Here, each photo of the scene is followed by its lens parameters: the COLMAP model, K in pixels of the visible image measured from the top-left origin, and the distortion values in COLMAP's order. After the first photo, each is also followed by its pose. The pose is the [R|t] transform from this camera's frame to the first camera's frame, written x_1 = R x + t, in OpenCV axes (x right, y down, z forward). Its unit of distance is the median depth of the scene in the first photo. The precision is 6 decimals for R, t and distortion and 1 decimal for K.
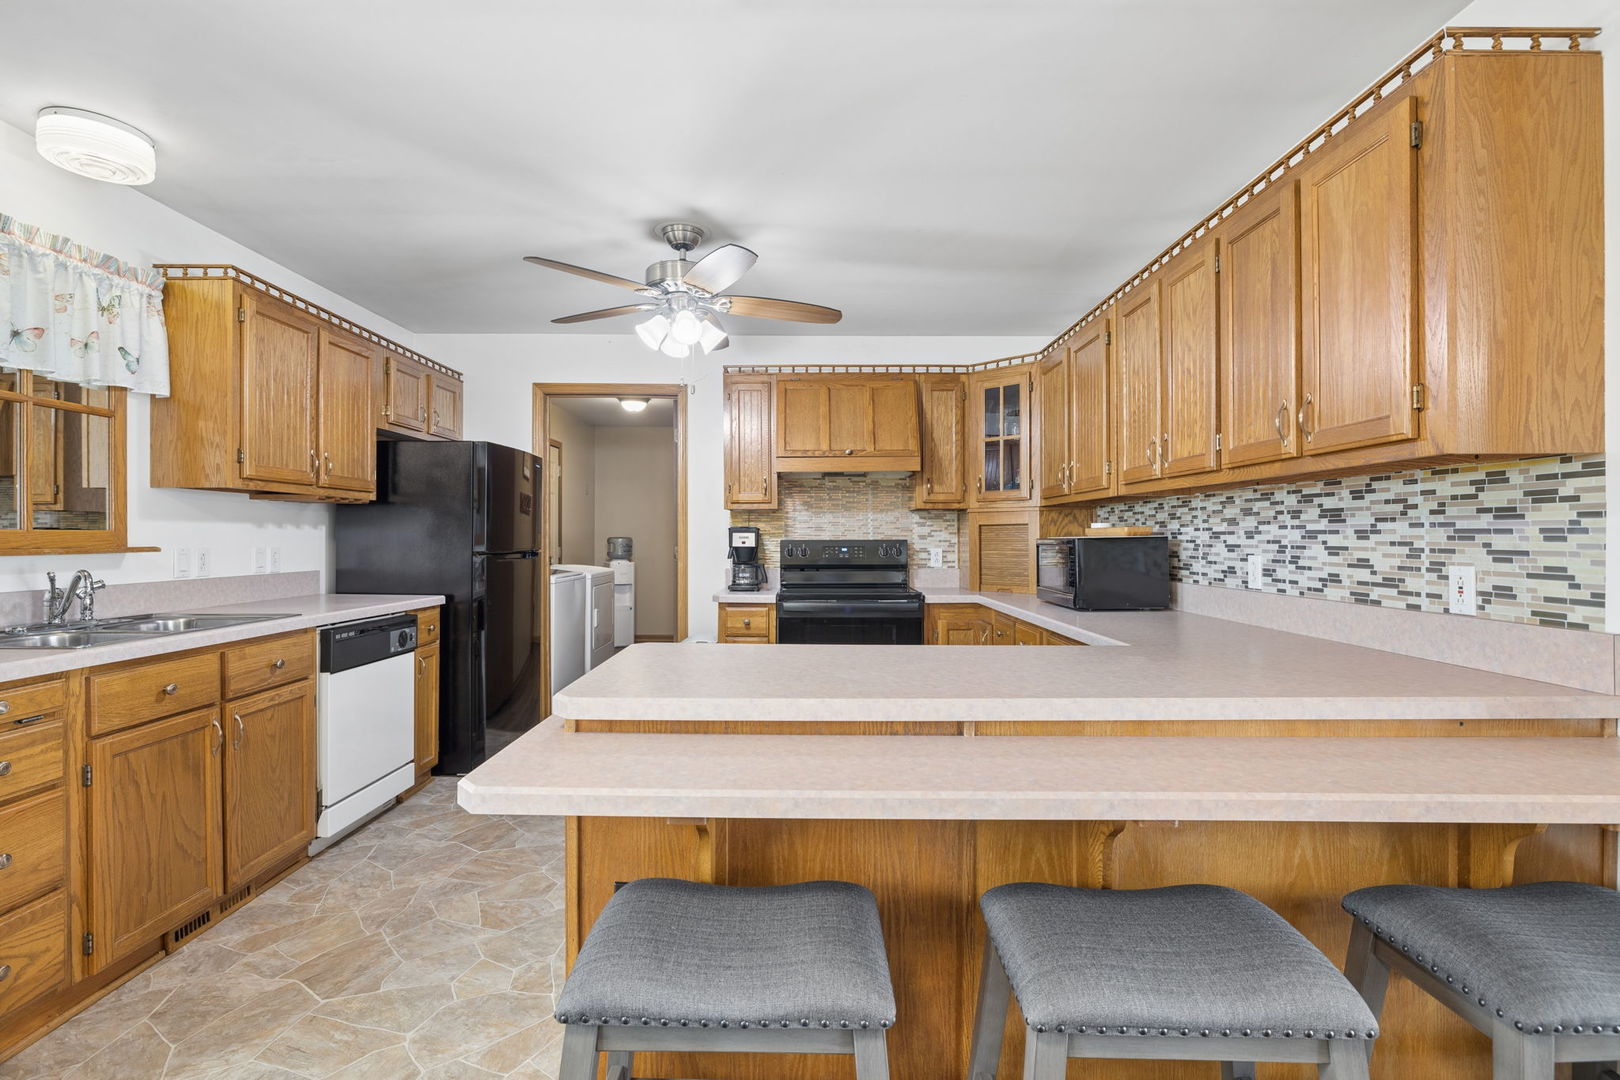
lens RADIAL K [[742.3, 0, 801.6], [0, 742.3, 533.5], [0, 0, 1]] dist [-0.003467, -0.000084]
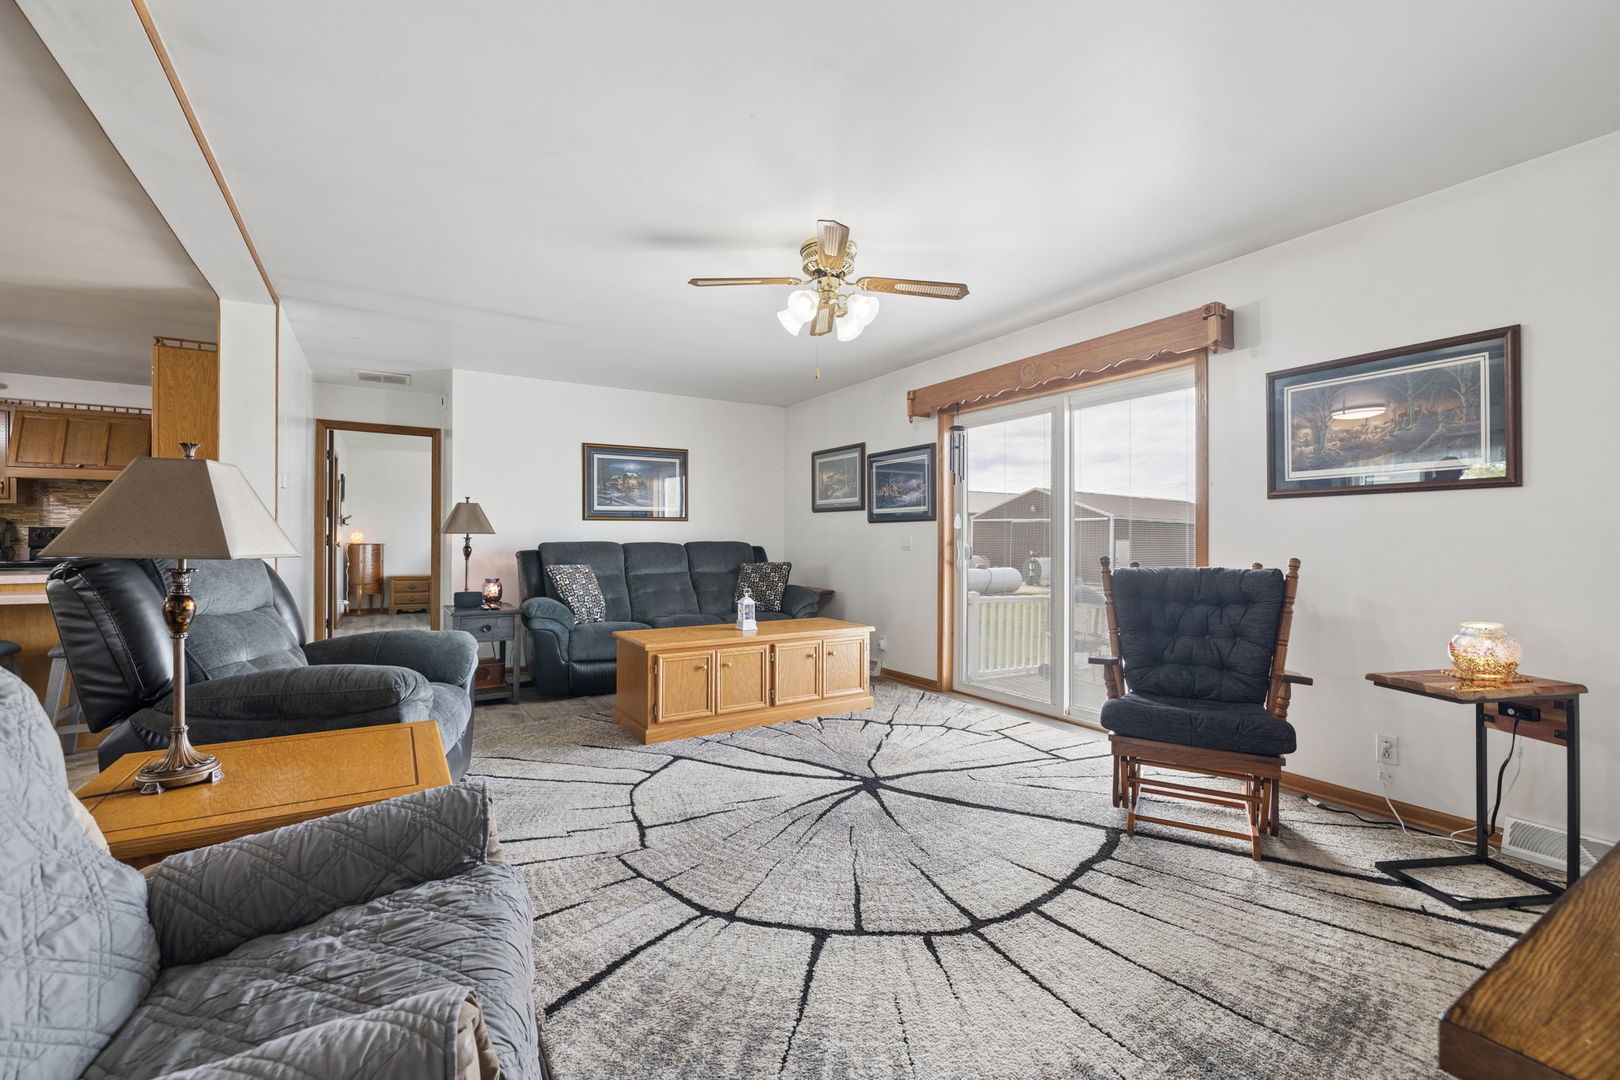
lens RADIAL K [[681.7, 0, 806.0], [0, 681.7, 541.4], [0, 0, 1]] dist [0.000313, 0.000101]
pose [[0.850262, 0.006106, 0.526325, 0.622952], [-0.007311, 0.999973, 0.000210, 0.030510], [-0.526310, -0.004026, 0.850283, -0.967655]]
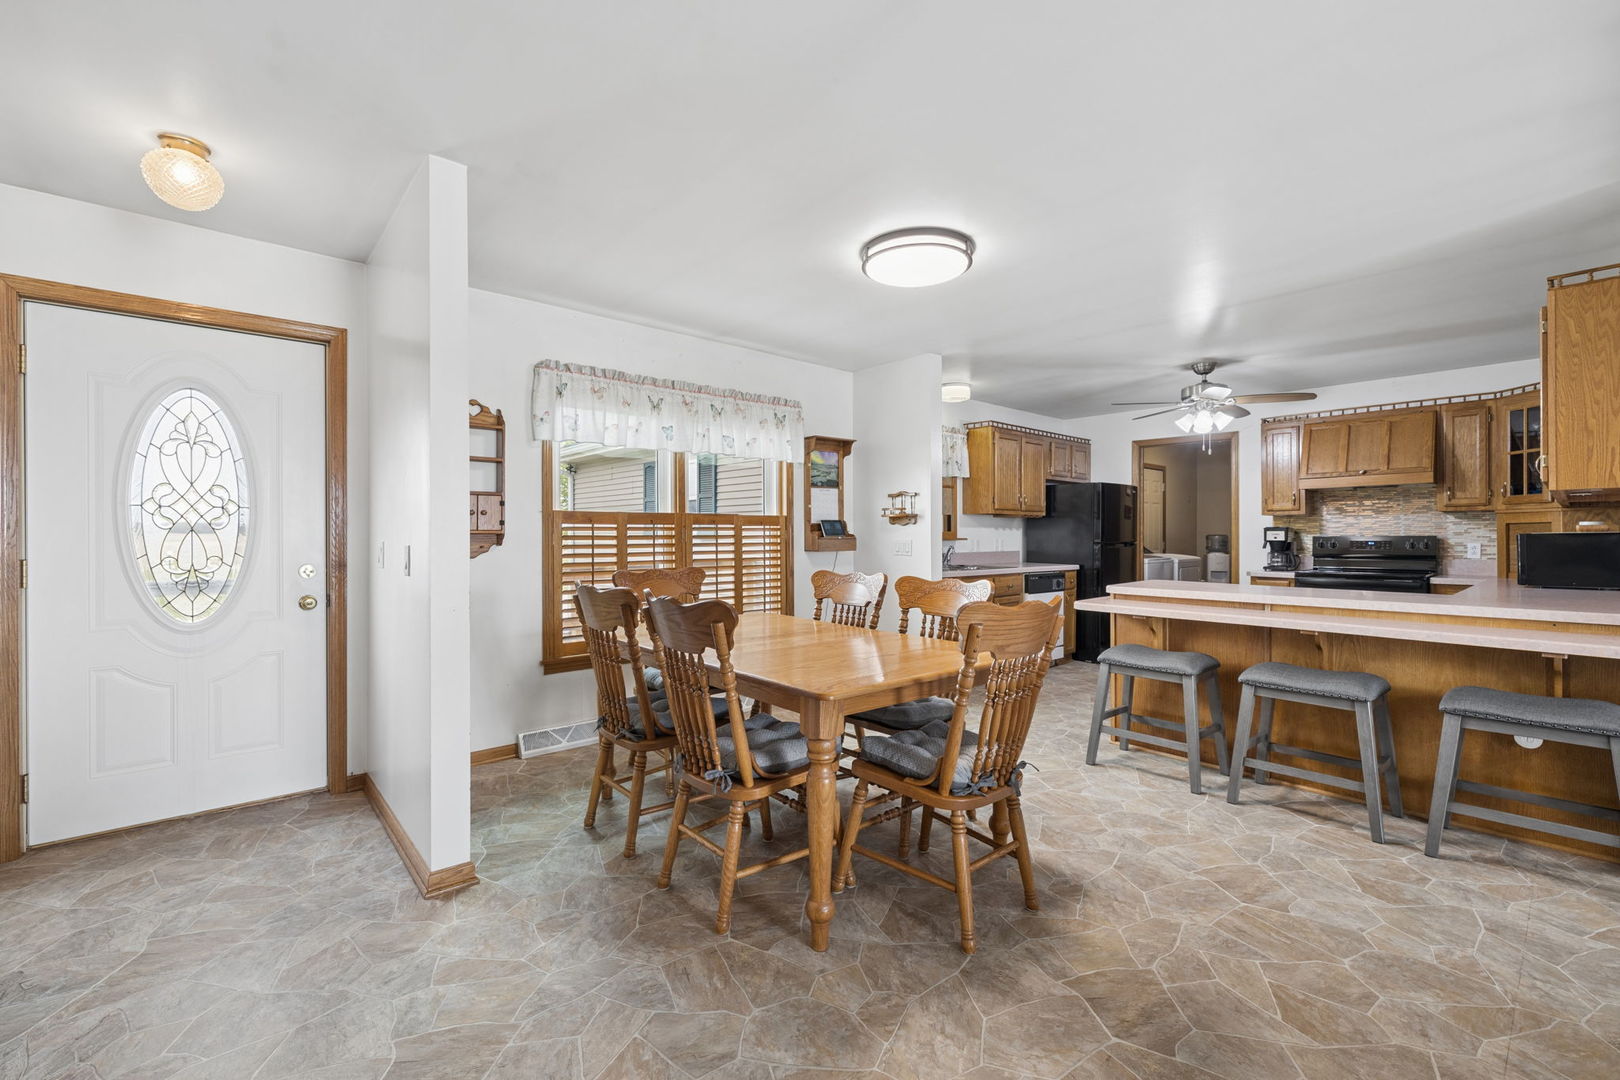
lens RADIAL K [[681.7, 0, 806.0], [0, 681.7, 541.4], [0, 0, 1]] dist [0.000313, 0.000101]
pose [[0.664298, 0.005300, -0.747449, 0.352524], [0.003704, 0.999939, 0.010383, 0.002180], [0.747459, -0.009666, 0.664238, -0.669498]]
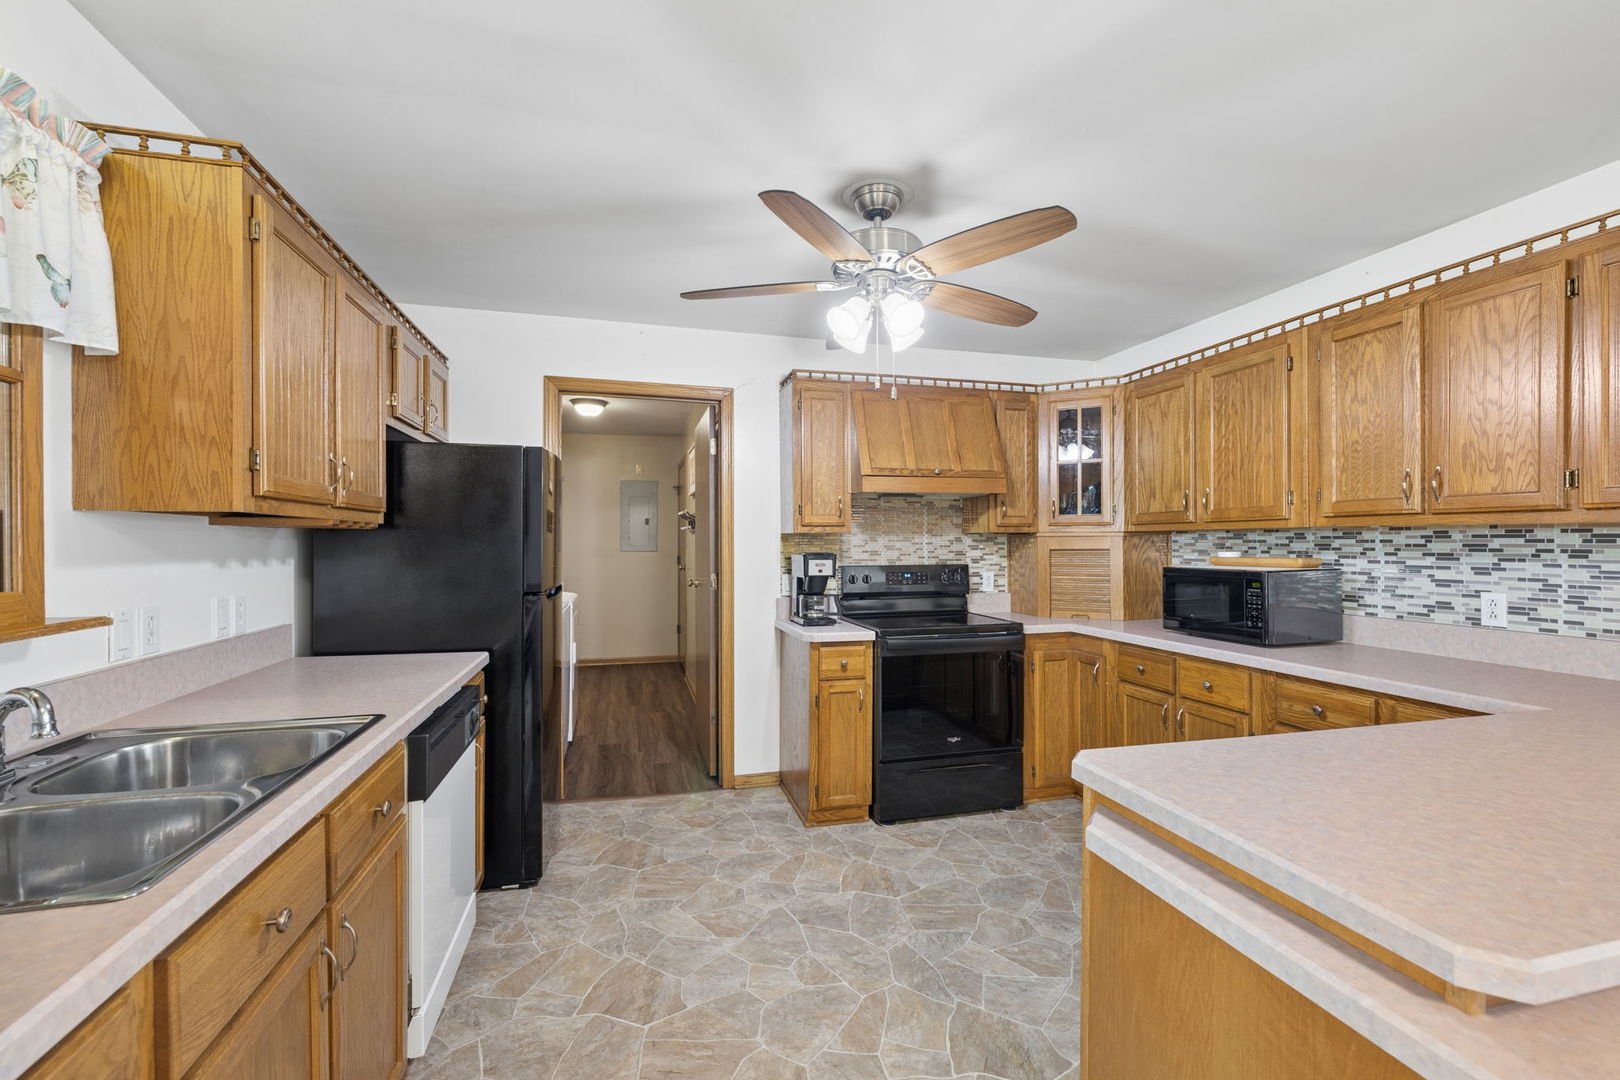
lens RADIAL K [[681.7, 0, 806.0], [0, 681.7, 541.4], [0, 0, 1]] dist [0.000313, 0.000101]
pose [[0.964573, -0.002011, 0.263808, -0.344739], [0.001111, 0.999993, 0.003560, -0.028873], [-0.263813, -0.003140, 0.964569, 0.248658]]
